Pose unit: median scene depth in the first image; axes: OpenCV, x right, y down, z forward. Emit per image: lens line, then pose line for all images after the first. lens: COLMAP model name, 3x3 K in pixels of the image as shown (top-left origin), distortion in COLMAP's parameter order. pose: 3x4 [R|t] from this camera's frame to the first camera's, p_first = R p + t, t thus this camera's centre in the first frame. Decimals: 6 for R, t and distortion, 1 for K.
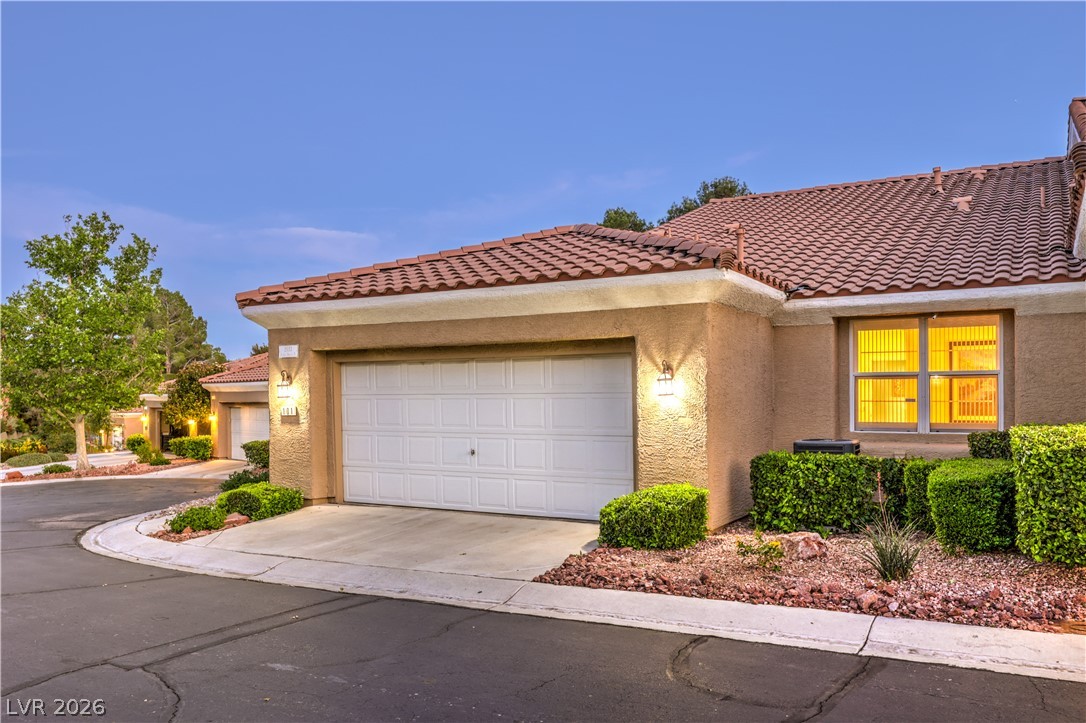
lens RADIAL K [[844.4, 0, 543.0], [0, 844.4, 361.5], [0, 0, 1]] dist [0.001262, 0.001636]
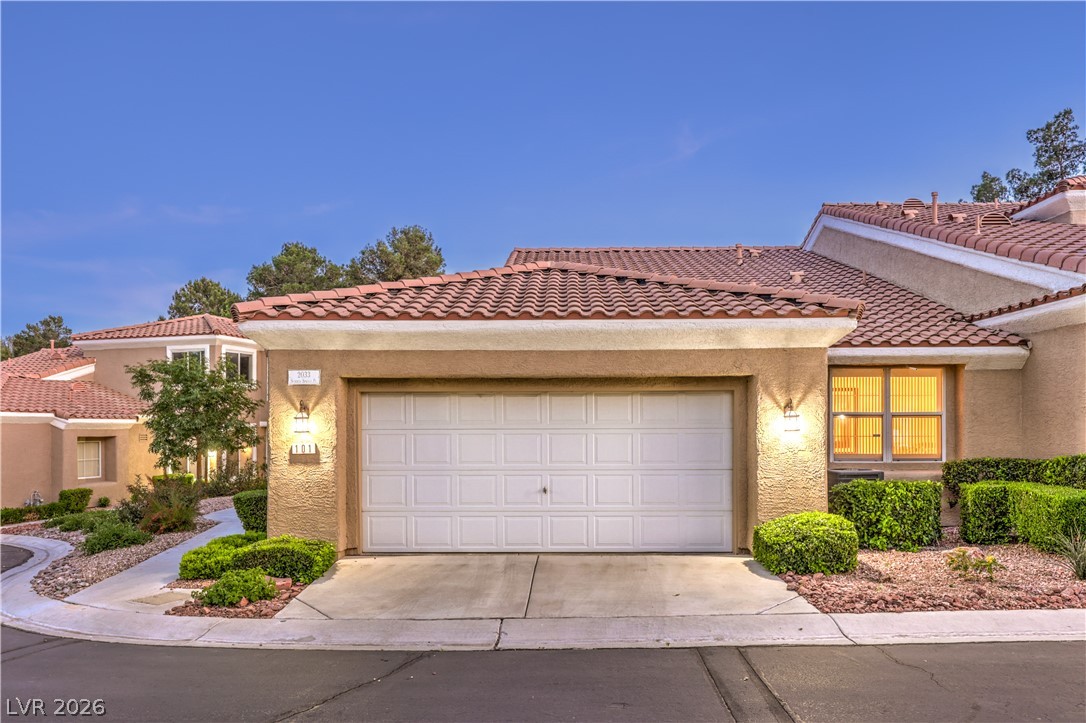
lens RADIAL K [[795.9, 0, 542.5], [0, 795.9, 388.0], [0, 0, 1]] dist [0.001483, 0.000474]
pose [[0.877478, 0.028341, 0.478779, -0.538475], [-0.021241, 0.999569, -0.020240, 0.010784], [-0.479146, 0.007590, 0.877702, 0.219287]]
